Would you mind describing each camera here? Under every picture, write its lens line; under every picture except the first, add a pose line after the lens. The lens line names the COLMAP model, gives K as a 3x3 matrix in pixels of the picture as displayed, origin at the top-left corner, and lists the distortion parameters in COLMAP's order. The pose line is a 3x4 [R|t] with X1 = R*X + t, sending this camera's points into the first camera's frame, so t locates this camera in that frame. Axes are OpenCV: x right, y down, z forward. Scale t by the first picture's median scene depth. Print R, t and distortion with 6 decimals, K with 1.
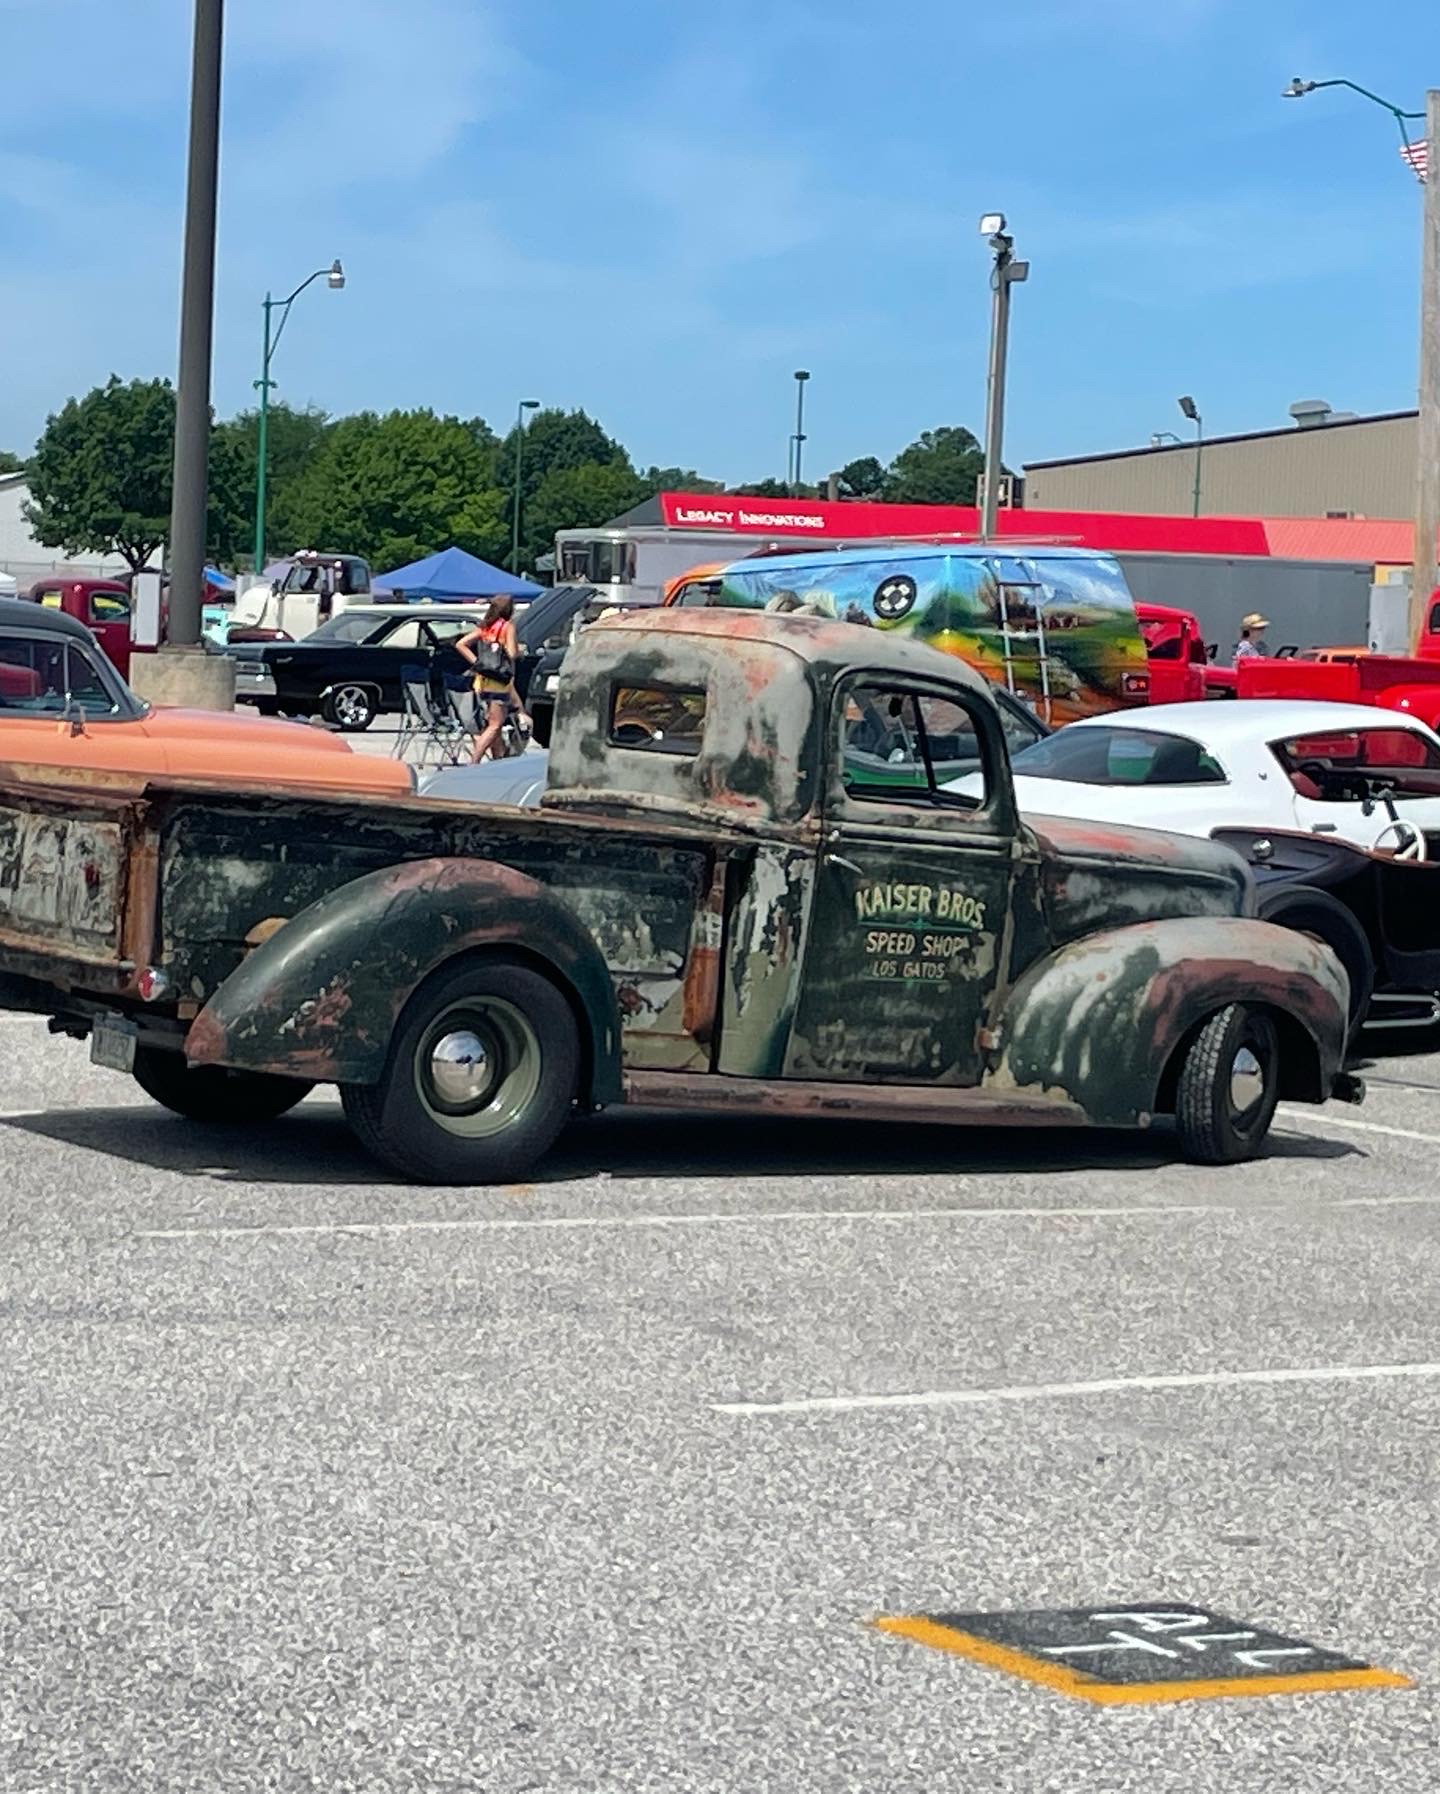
lens RADIAL K [[5154.2, 0, 720.0], [0, 5154.2, 897.0], [0, 0, 1]] dist [-0.019211, -0.154114]
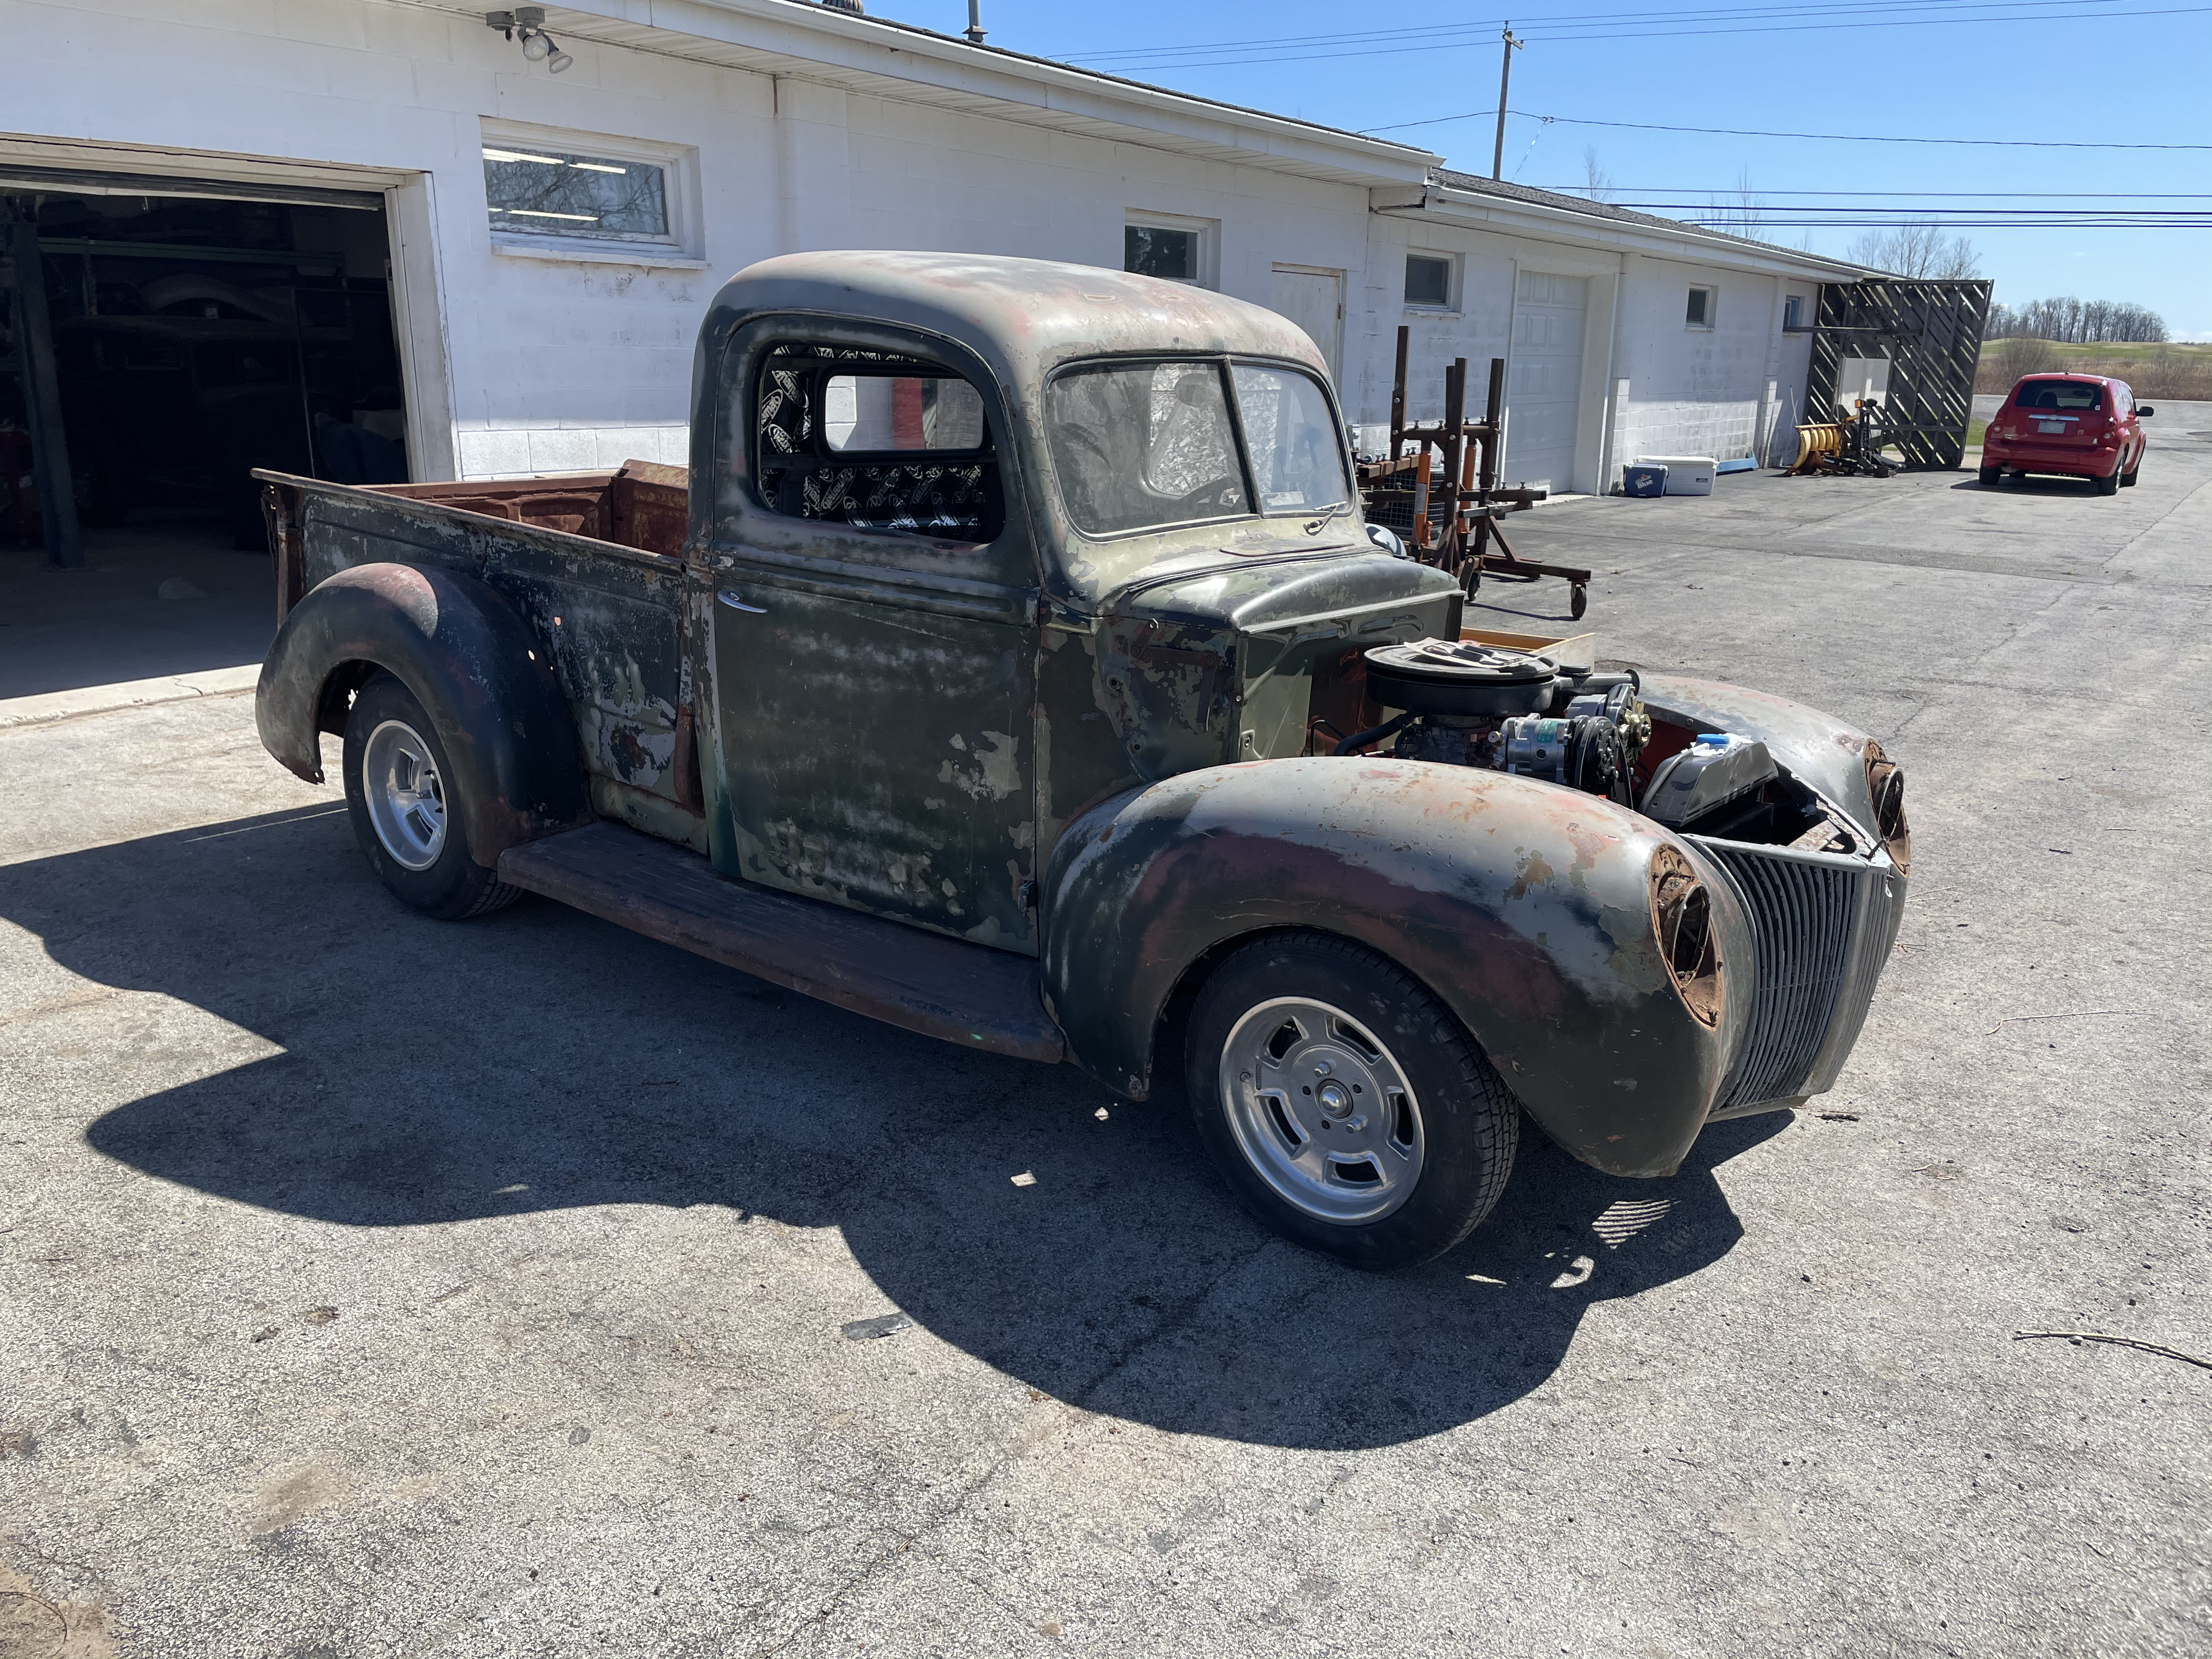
lens RADIAL K [[1697.3, 0, 1100.5], [0, 1697.3, 843.9], [0, 0, 1]] dist [0.090049, -0.199780]
pose [[0.342547, 0.189612, -0.920168, 0.260827], [-0.060734, 0.981843, 0.179712, -0.018902], [0.937536, -0.005674, 0.347843, 0.950606]]
